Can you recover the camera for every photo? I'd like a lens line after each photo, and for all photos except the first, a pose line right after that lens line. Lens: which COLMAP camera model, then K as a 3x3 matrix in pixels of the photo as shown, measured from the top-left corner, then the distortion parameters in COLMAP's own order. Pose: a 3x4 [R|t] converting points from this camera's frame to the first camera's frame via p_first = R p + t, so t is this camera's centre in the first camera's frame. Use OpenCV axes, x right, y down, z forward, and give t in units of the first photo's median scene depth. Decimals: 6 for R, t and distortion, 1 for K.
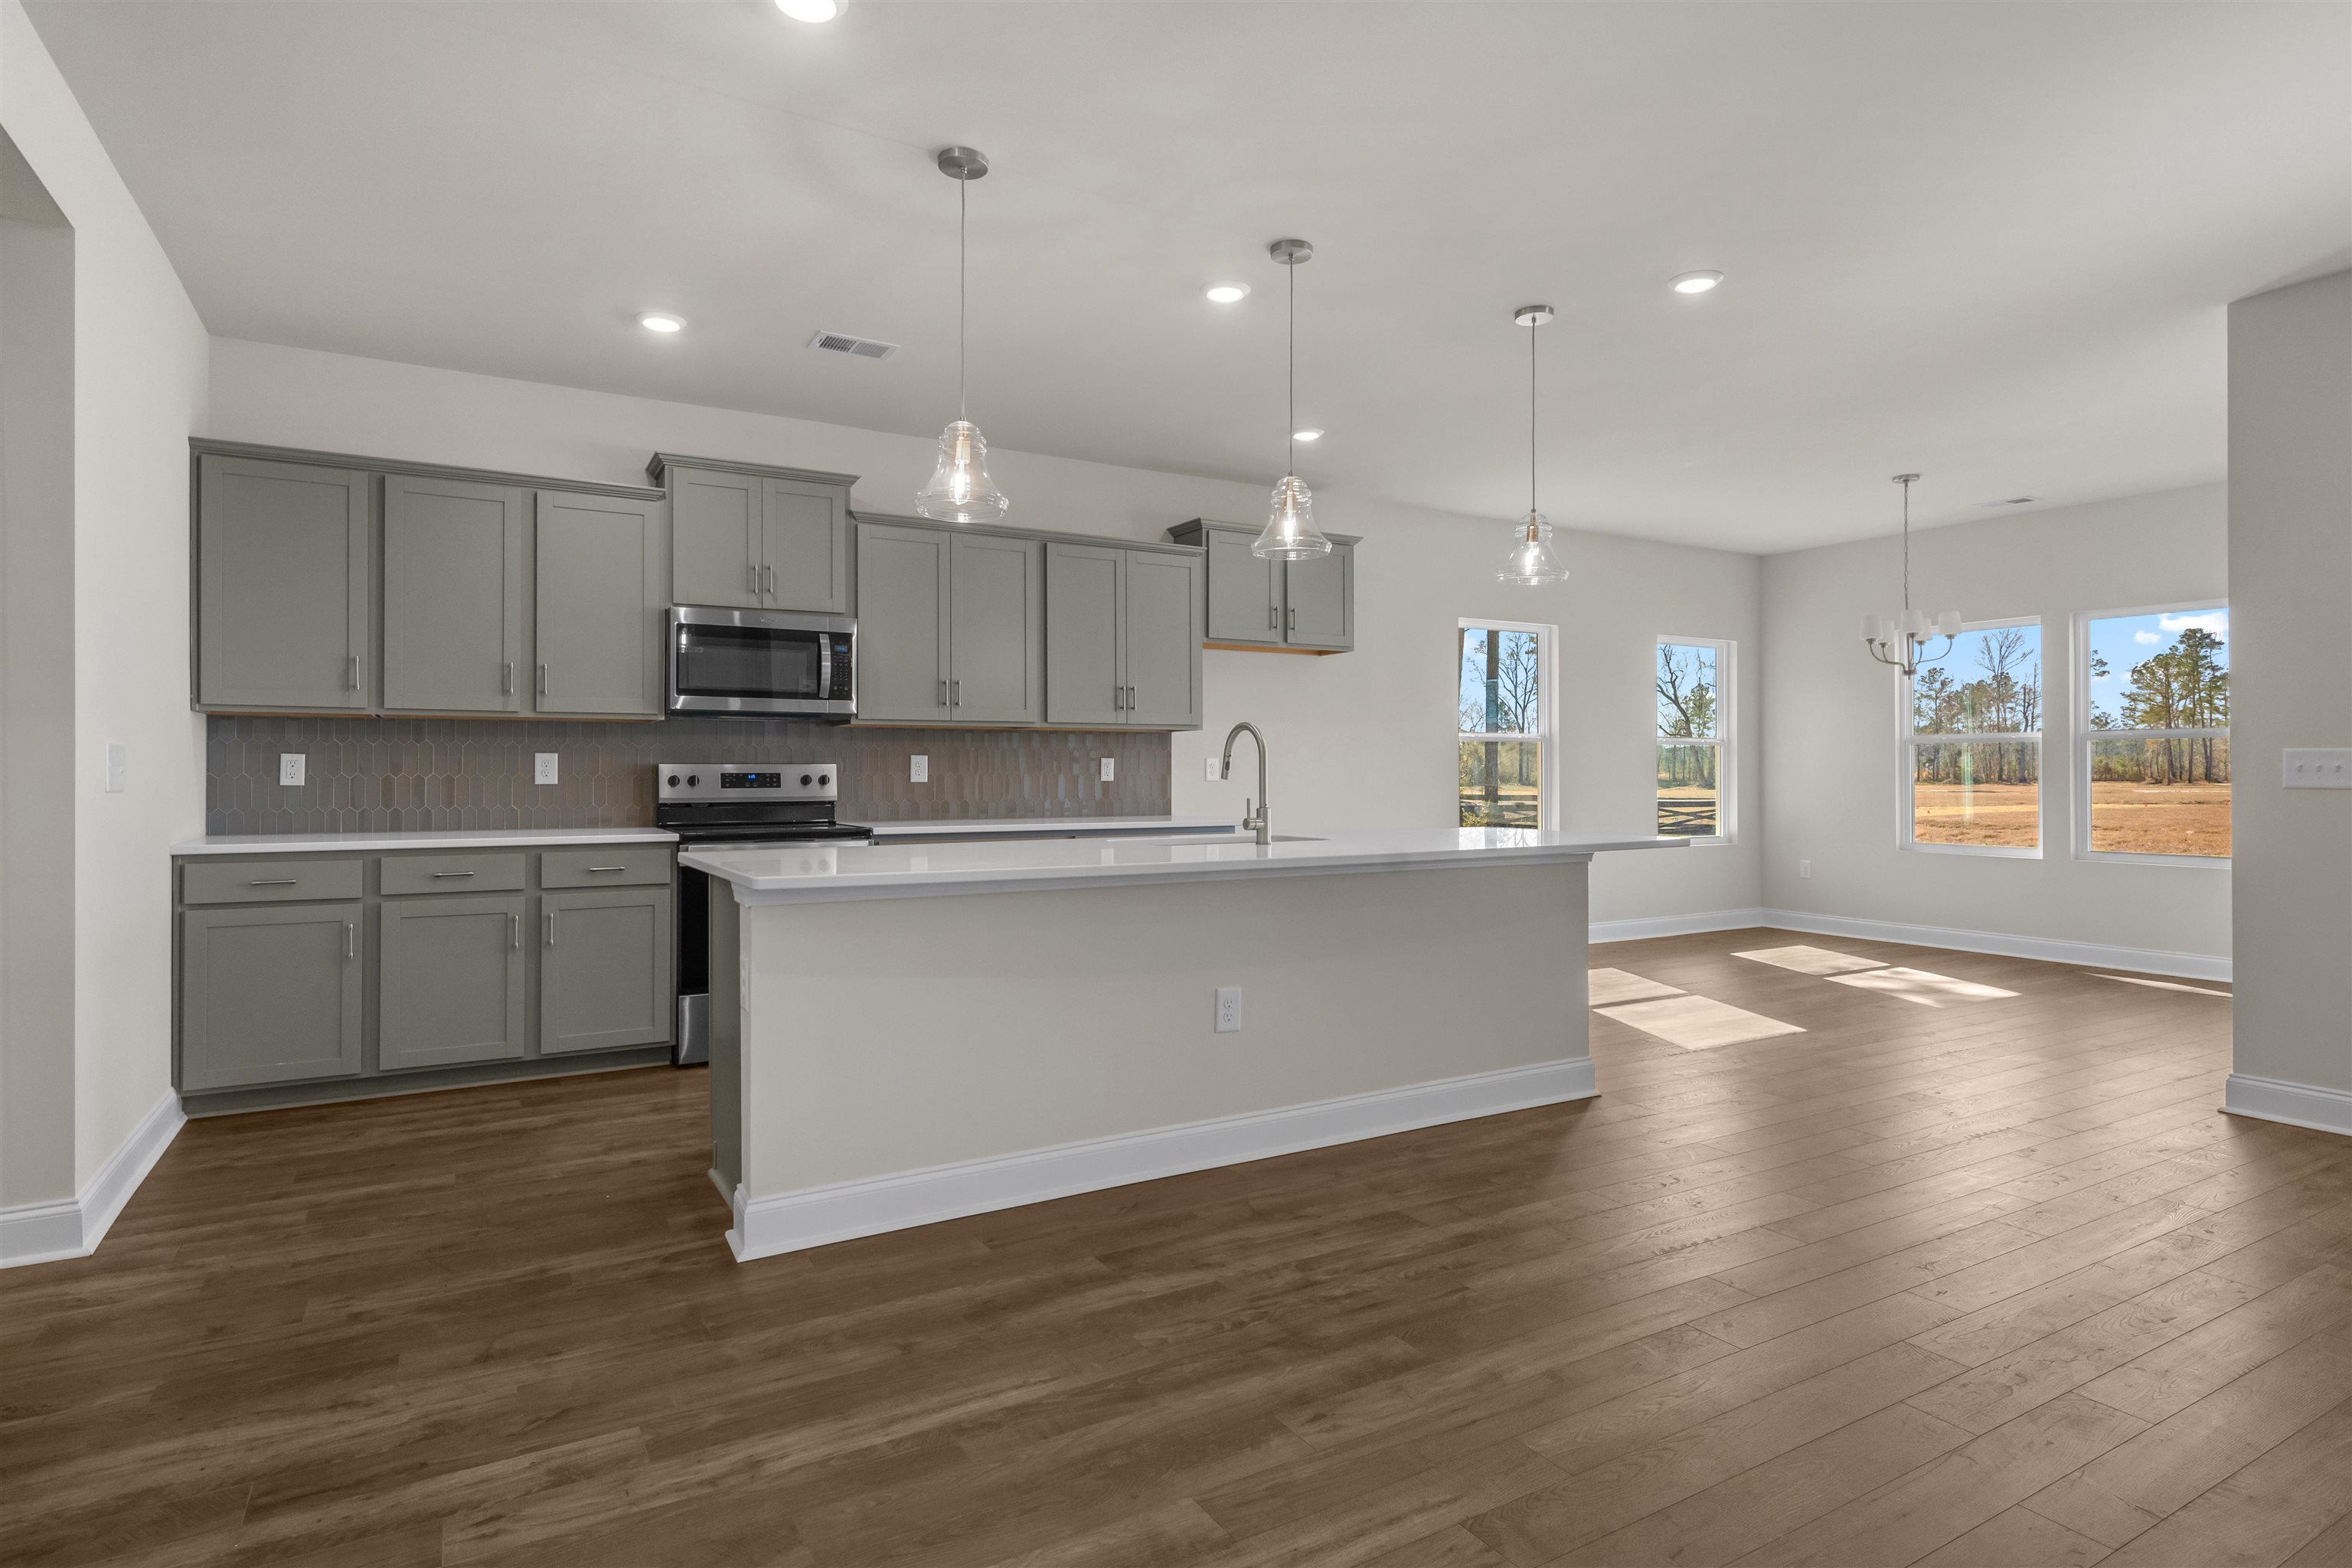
lens RADIAL K [[1230.5, 0, 1168.4], [0, 1230.5, 770.8], [0, 0, 1]] dist [0.003735, 0.000464]
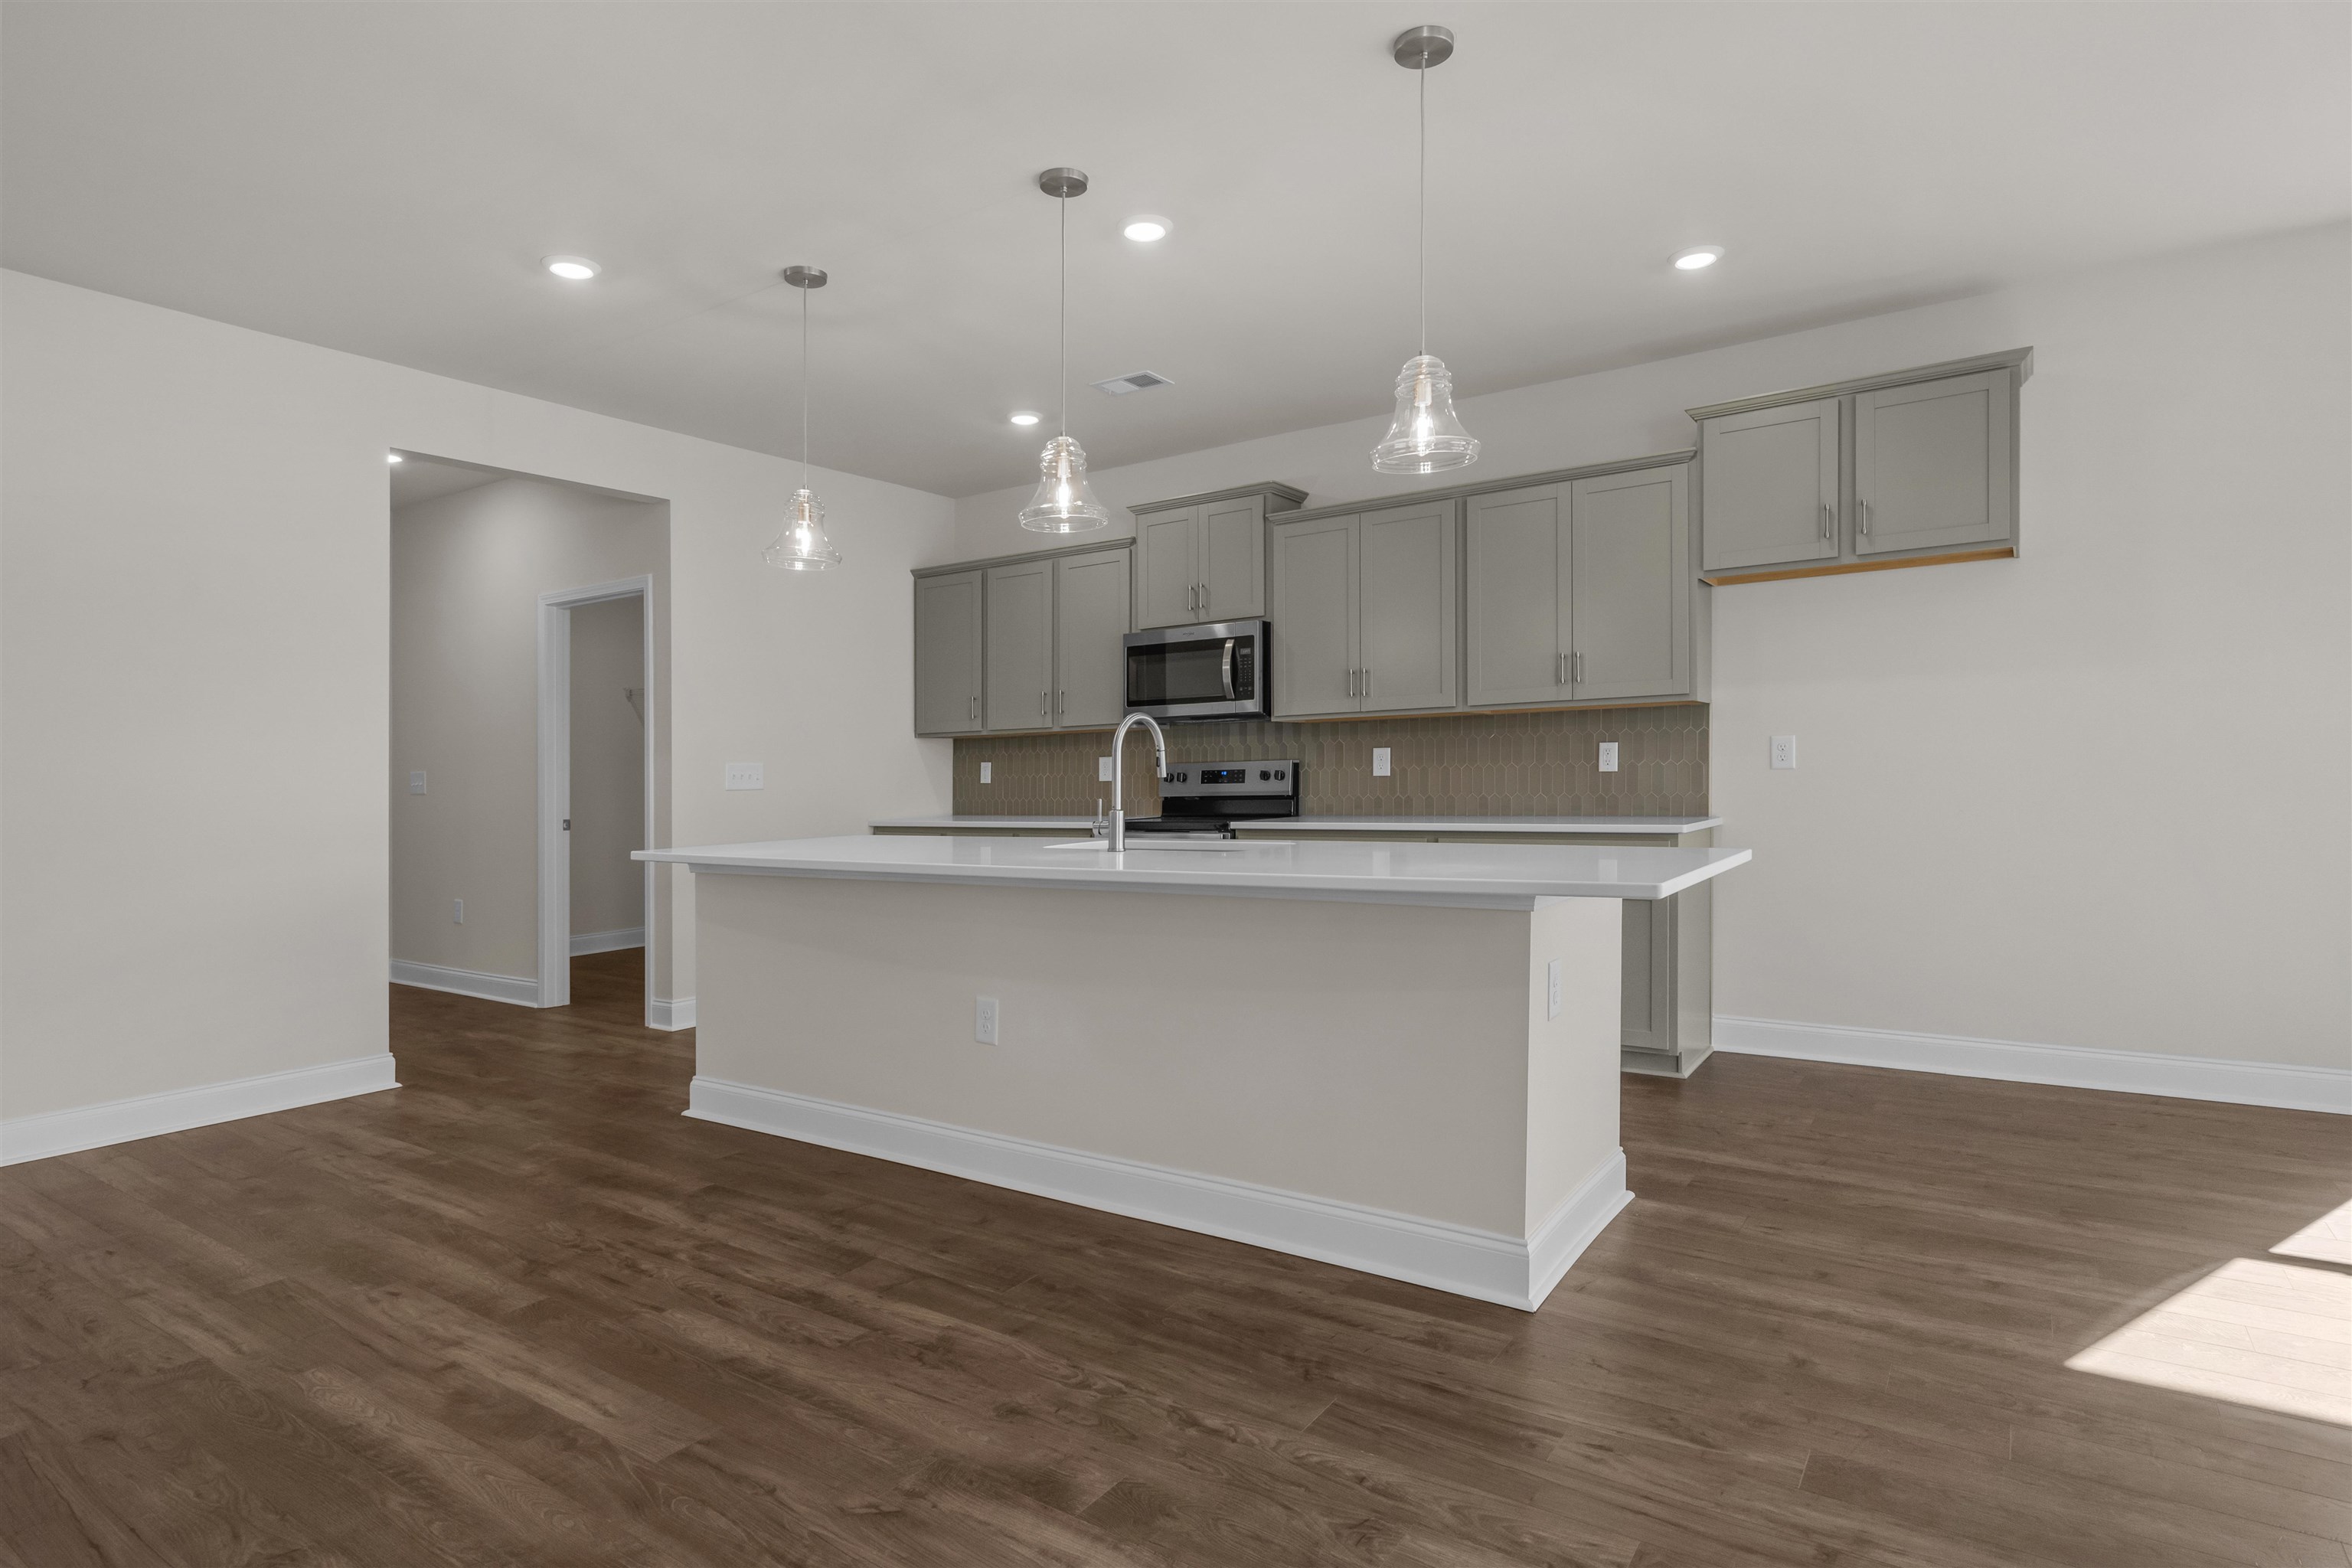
lens RADIAL K [[1236.5, 0, 1168.9], [0, 1236.5, 780.9], [0, 0, 1]] dist [0.003247, -0.000039]
pose [[0.423175, -0.001577, -0.906047, 0.817061], [0.022900, 0.999698, 0.008955, 0.000866], [0.905759, -0.024538, 0.423083, 0.603242]]
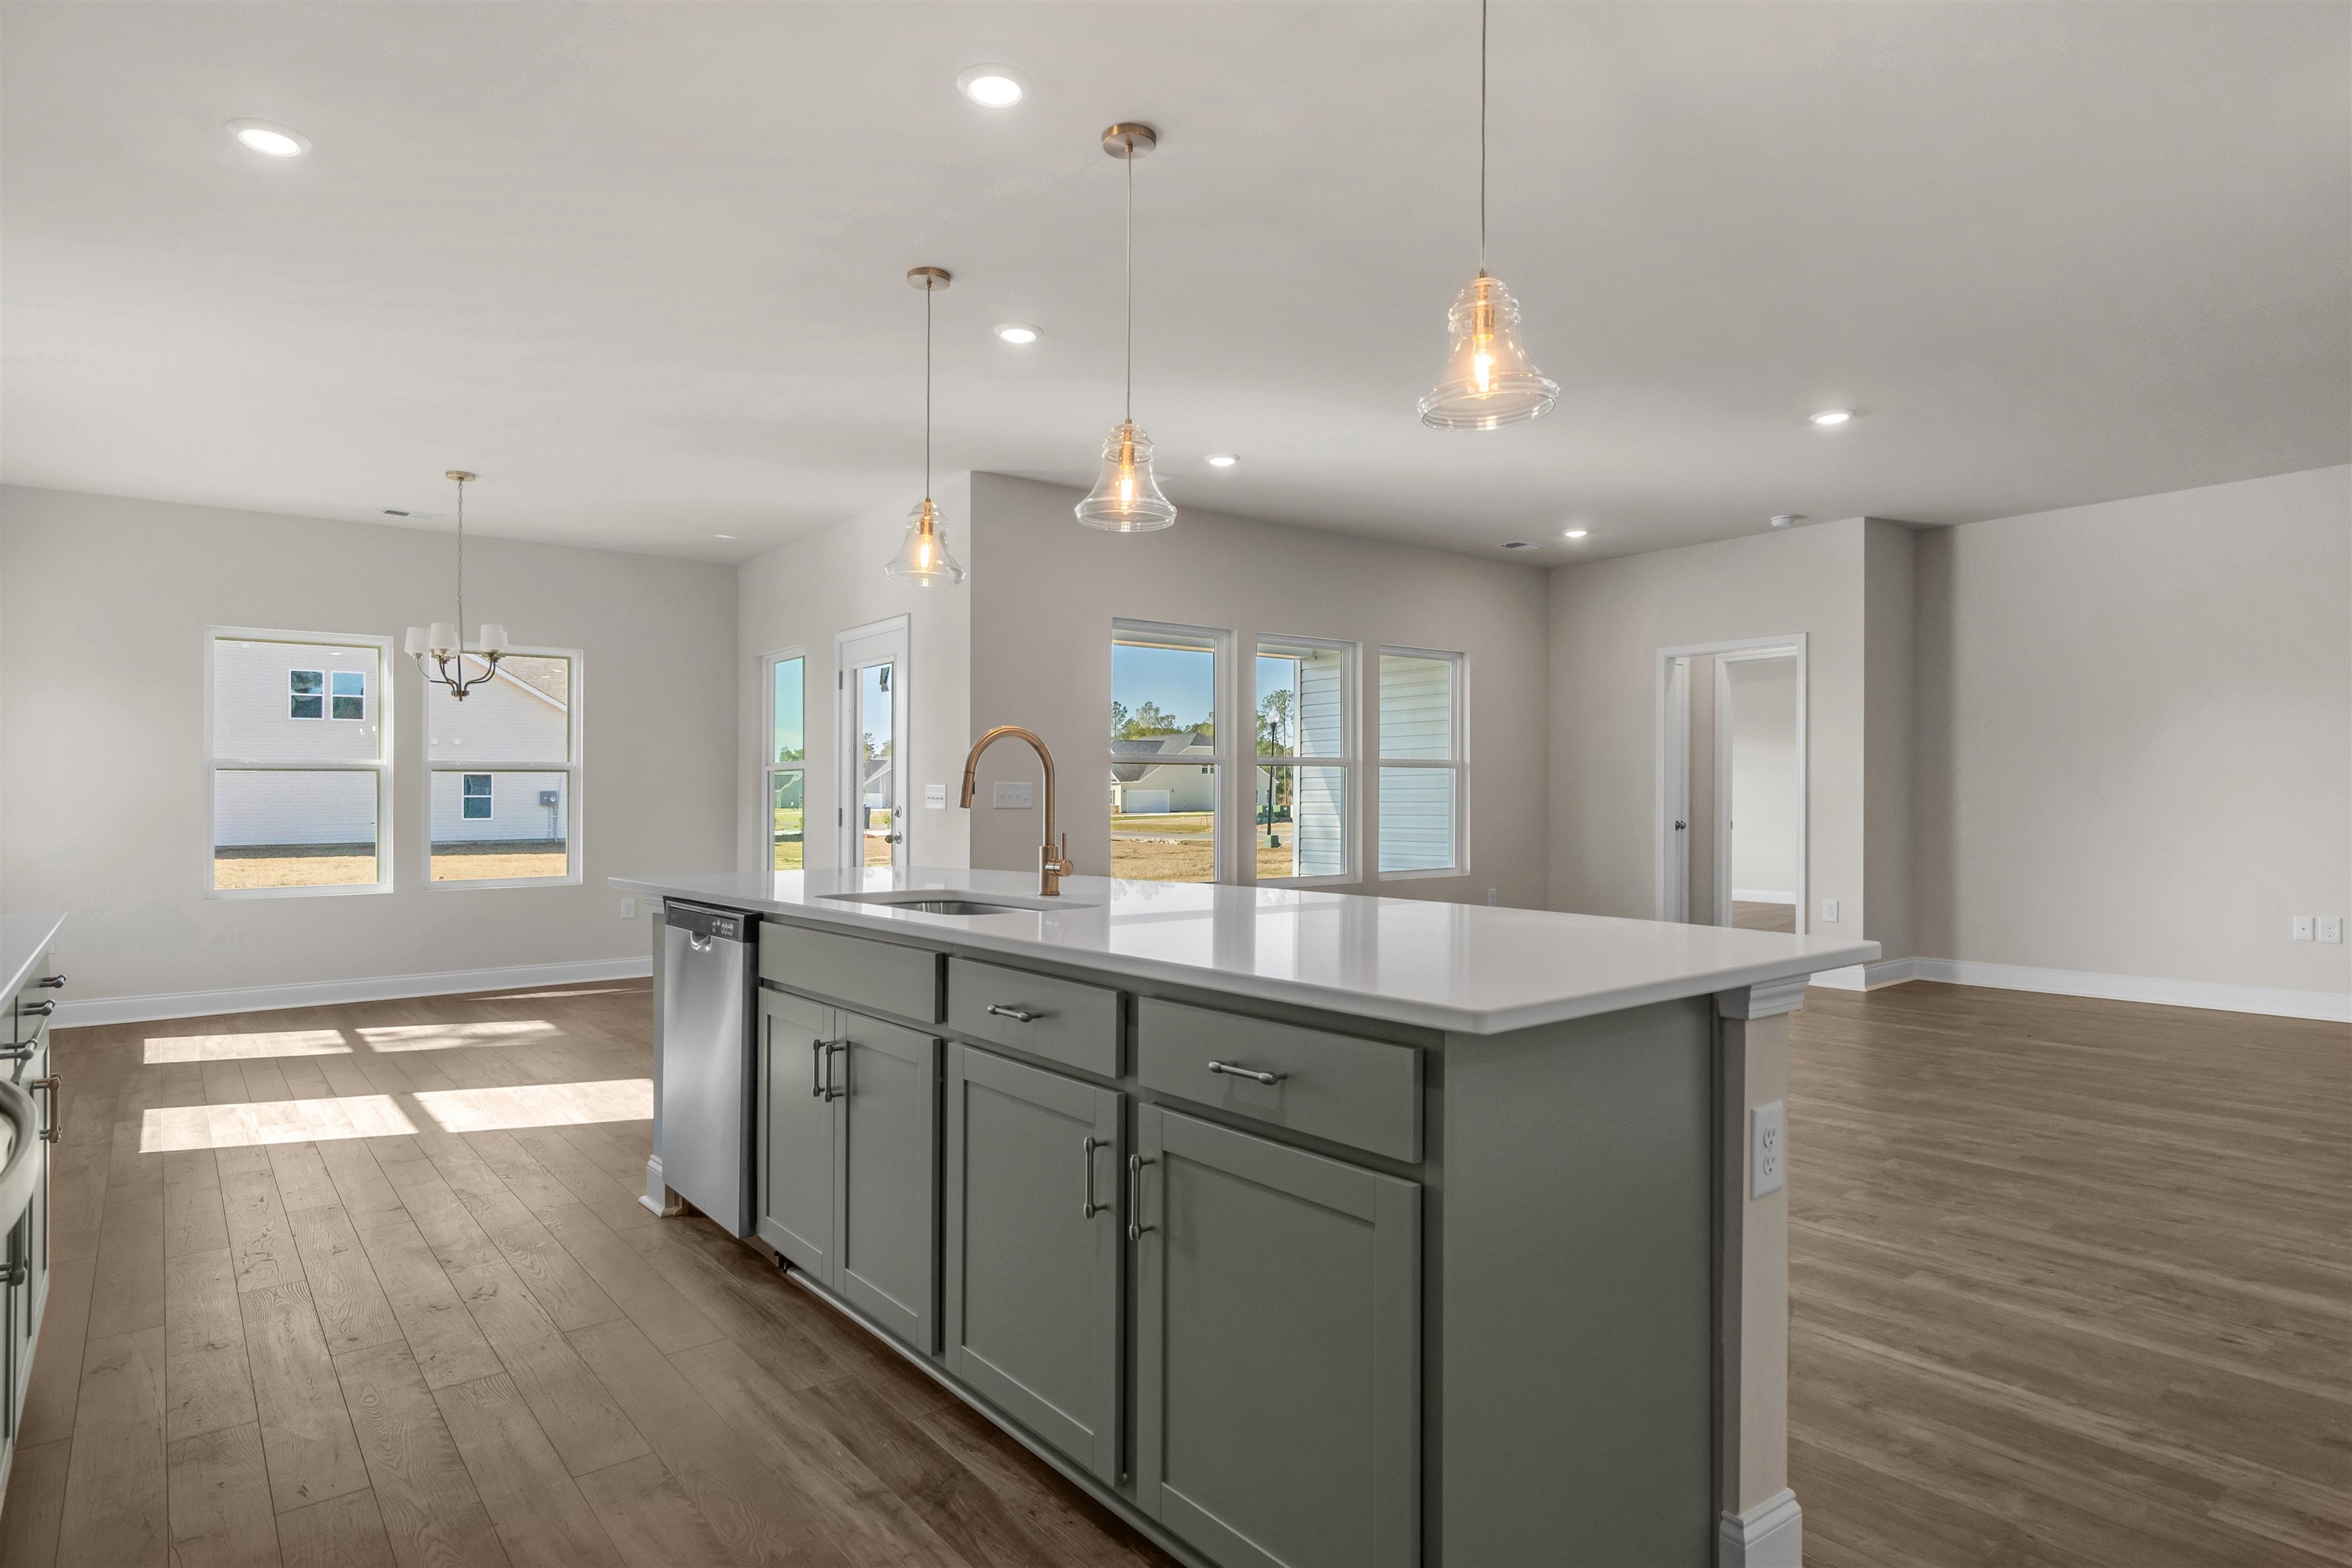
lens RADIAL K [[1276.3, 0, 1183.8], [0, 1276.3, 807.0], [0, 0, 1]] dist [0.003360, 0.001052]
pose [[-0.145220, -0.004392, 0.989390, -0.618980], [0.002348, 0.999986, 0.004783, 0.003887], [-0.989397, 0.003017, -0.145207, 0.931652]]
